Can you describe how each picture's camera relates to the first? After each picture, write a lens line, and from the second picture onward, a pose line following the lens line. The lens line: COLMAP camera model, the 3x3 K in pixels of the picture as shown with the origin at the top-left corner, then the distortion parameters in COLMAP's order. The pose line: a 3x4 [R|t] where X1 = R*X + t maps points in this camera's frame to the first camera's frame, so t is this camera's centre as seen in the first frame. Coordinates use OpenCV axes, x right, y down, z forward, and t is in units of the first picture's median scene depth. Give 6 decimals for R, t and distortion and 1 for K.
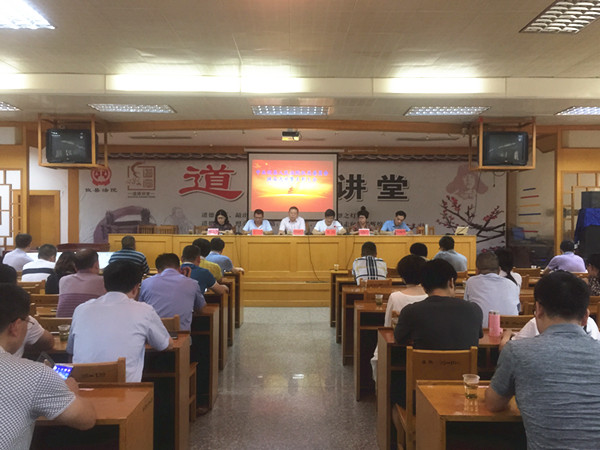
lens RADIAL K [[539.6, 0, 299.6], [0, 539.6, 220.5], [0, 0, 1]] dist [0.039060, 0.002919]
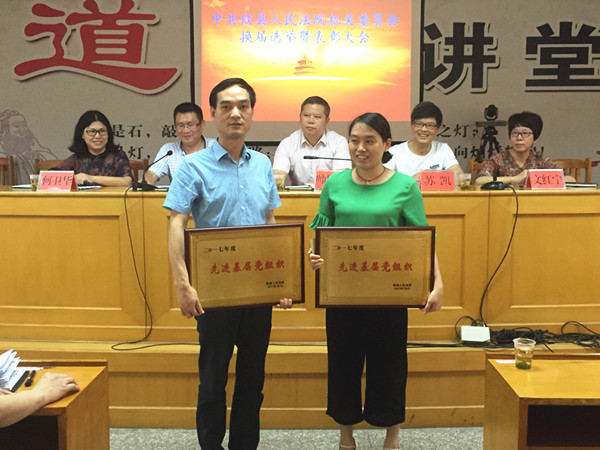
lens RADIAL K [[737.8, 0, 300.5], [0, 737.8, 225.1], [0, 0, 1]] dist [0.031669, 0.000000]
pose [[0.999930, -0.005130, -0.010656, -0.012693], [0.006194, 0.994734, 0.102303, 0.003769], [0.010075, -0.102362, 0.994696, 0.460564]]
